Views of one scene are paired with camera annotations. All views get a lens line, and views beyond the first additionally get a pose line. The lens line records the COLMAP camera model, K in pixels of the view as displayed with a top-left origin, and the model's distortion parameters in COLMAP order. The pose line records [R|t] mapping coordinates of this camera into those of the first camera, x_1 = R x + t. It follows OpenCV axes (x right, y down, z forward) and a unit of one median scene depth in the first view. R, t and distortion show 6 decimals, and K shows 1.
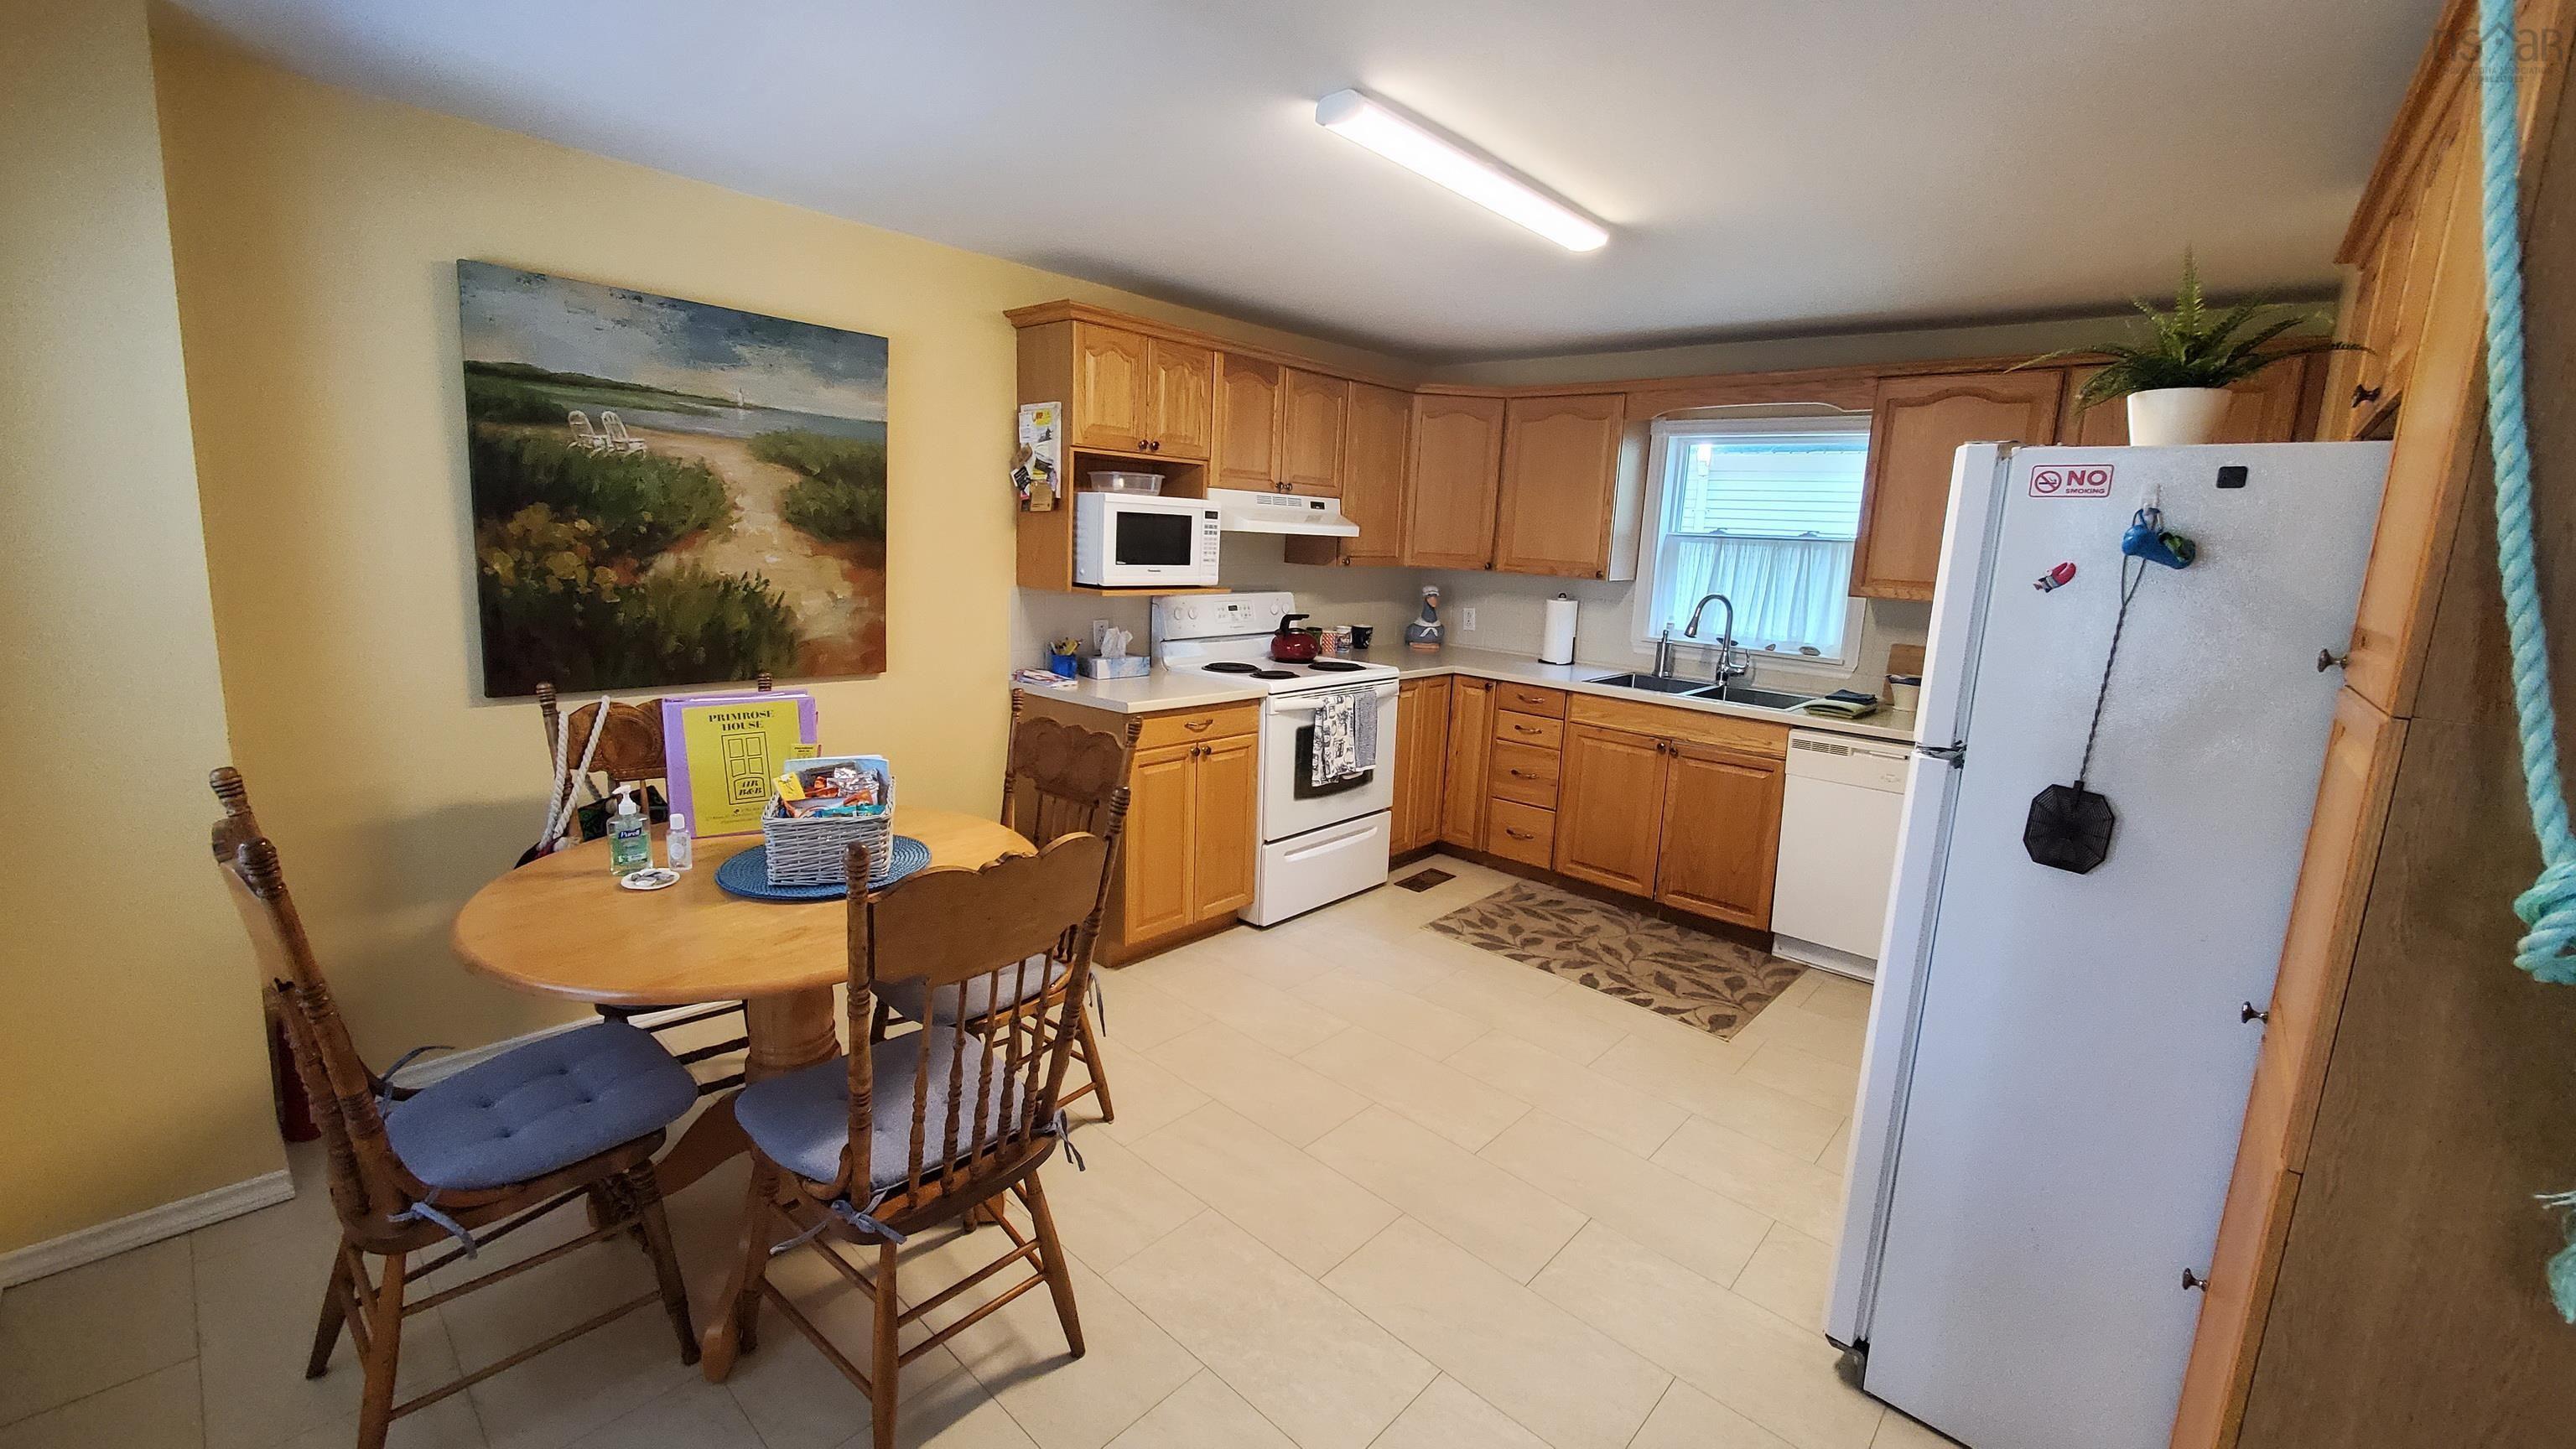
lens RADIAL K [[1018.3, 0, 1269.4], [0, 1018.3, 703.3], [0, 0, 1]] dist [-0.000052, -0.000434]
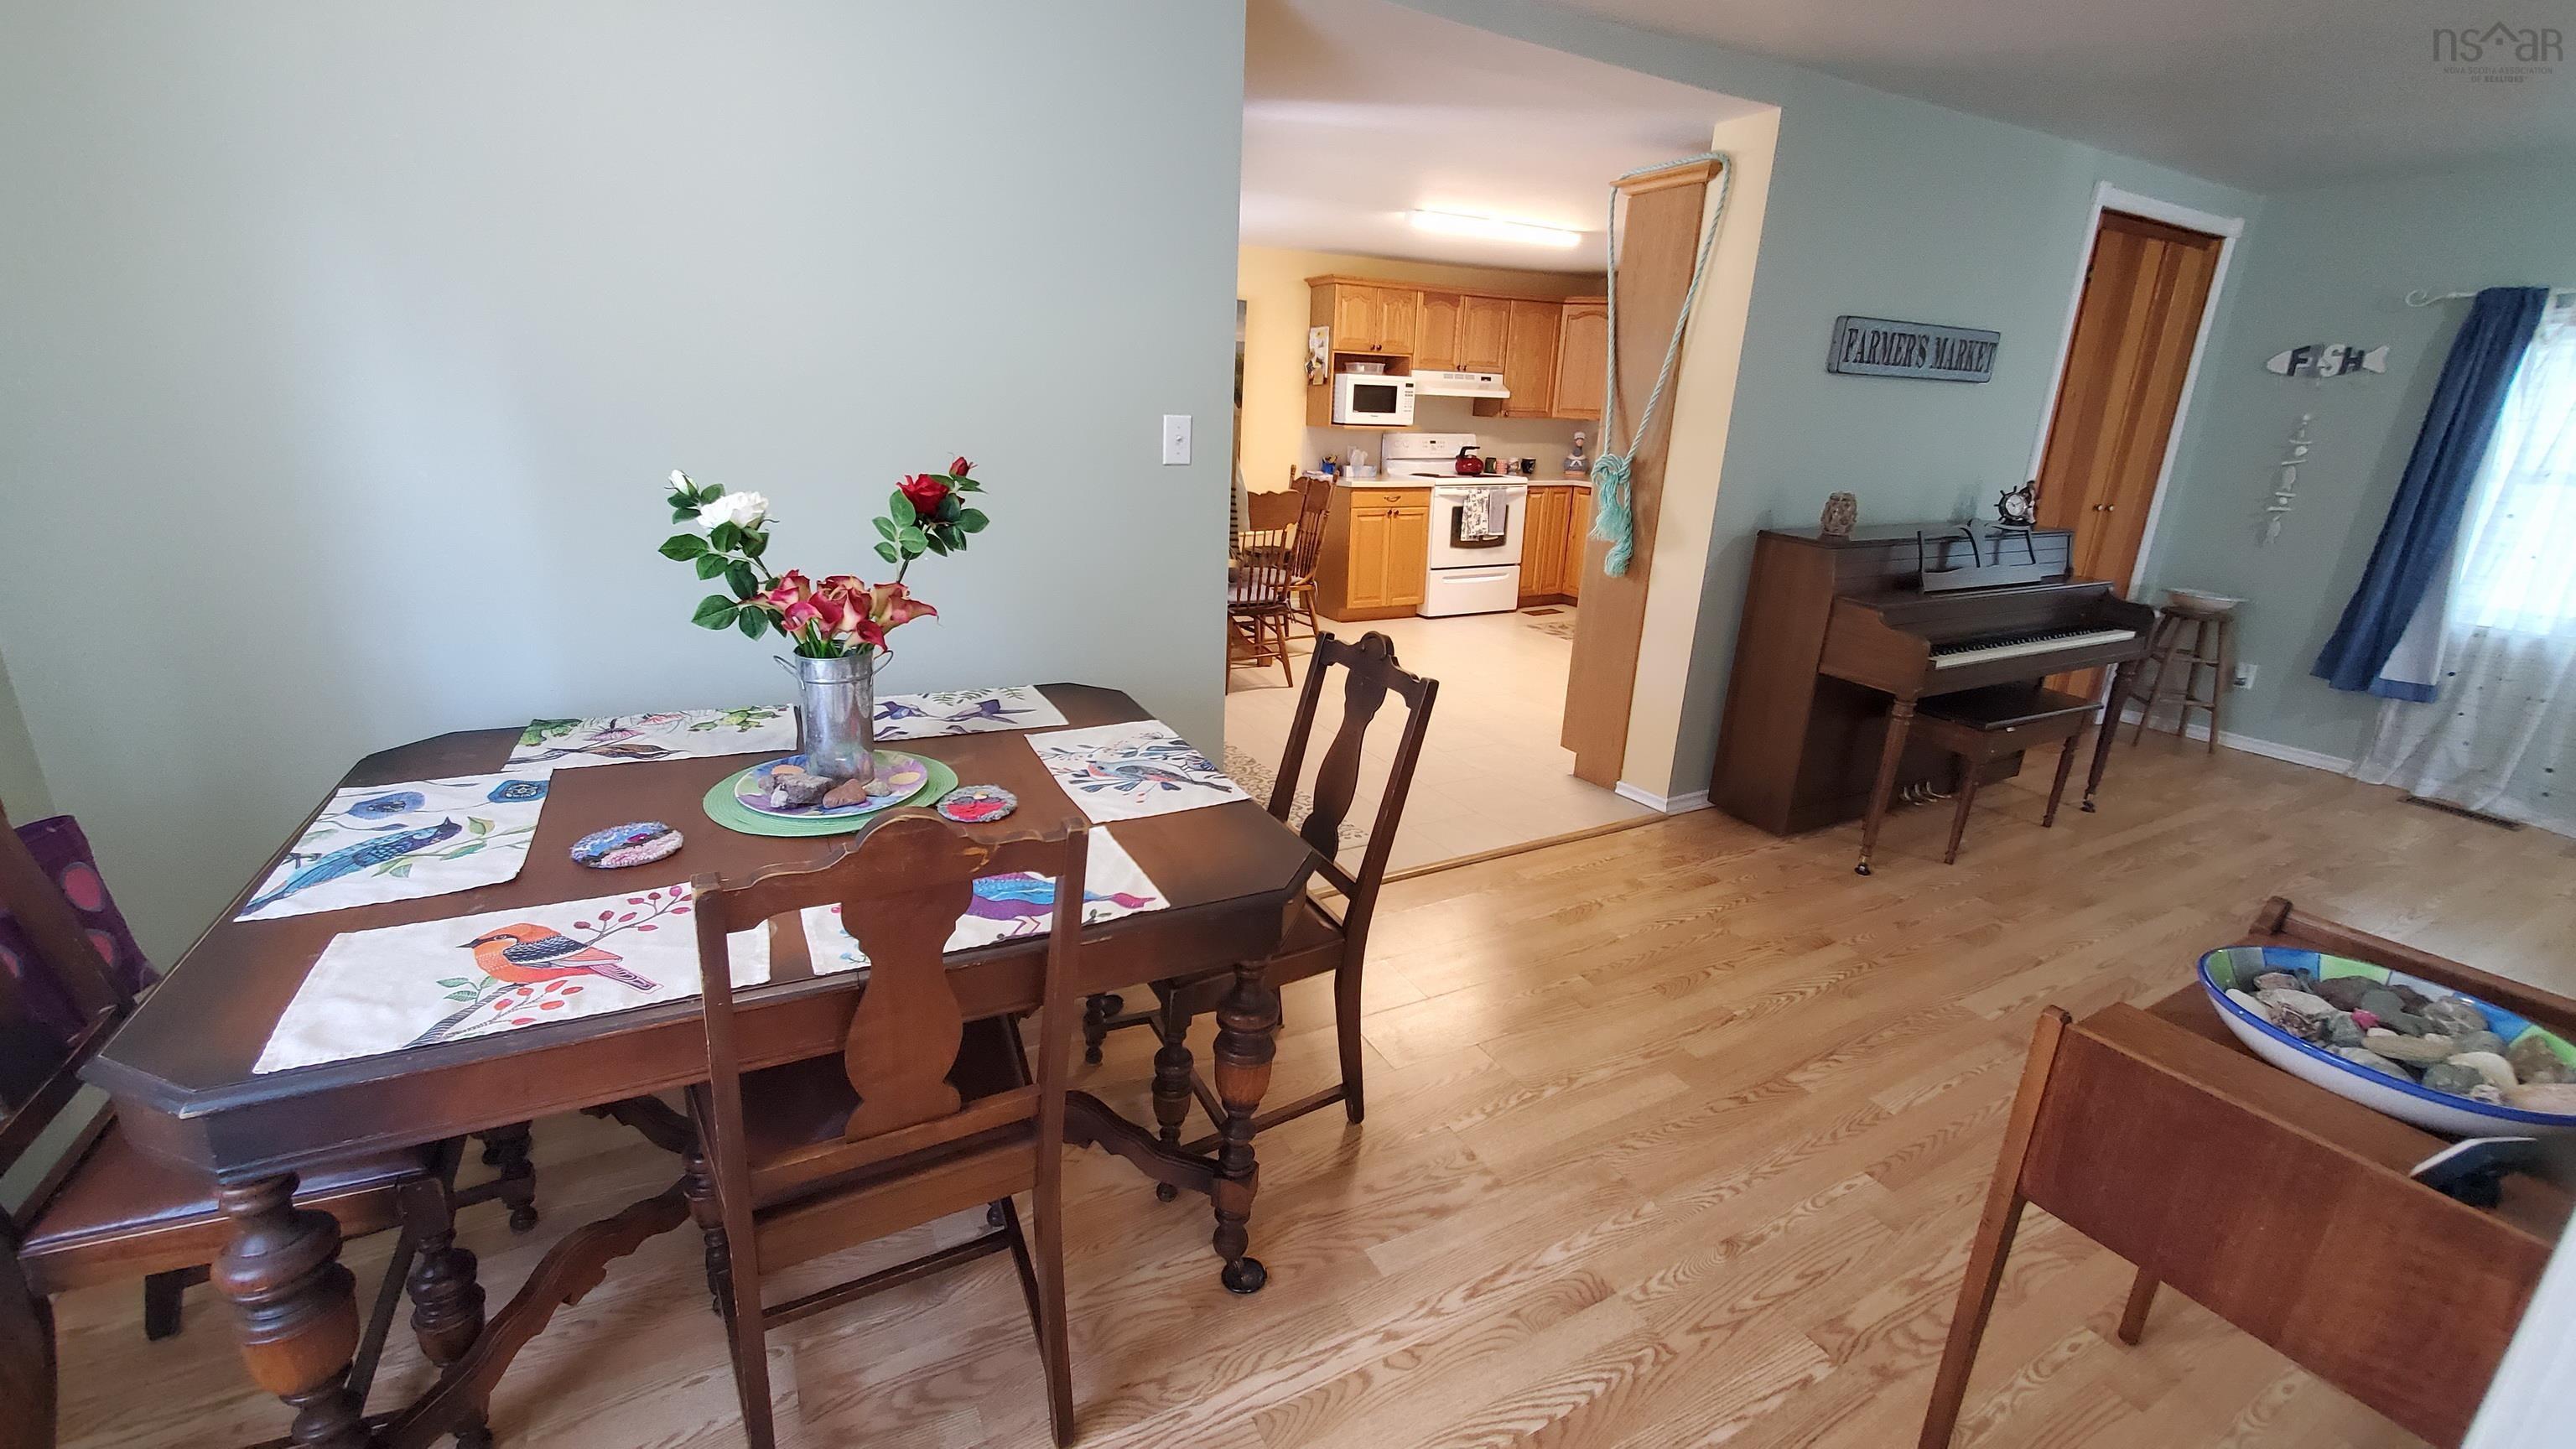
lens RADIAL K [[1018.3, 0, 1285.0], [0, 1018.3, 710.9], [0, 0, 1]] dist [-0.000052, -0.000434]
pose [[0.946693, 0.080177, -0.312000, 0.338620], [-0.043457, 0.991464, 0.122923, 0.175233], [0.319192, -0.102812, 0.942097, -0.832318]]
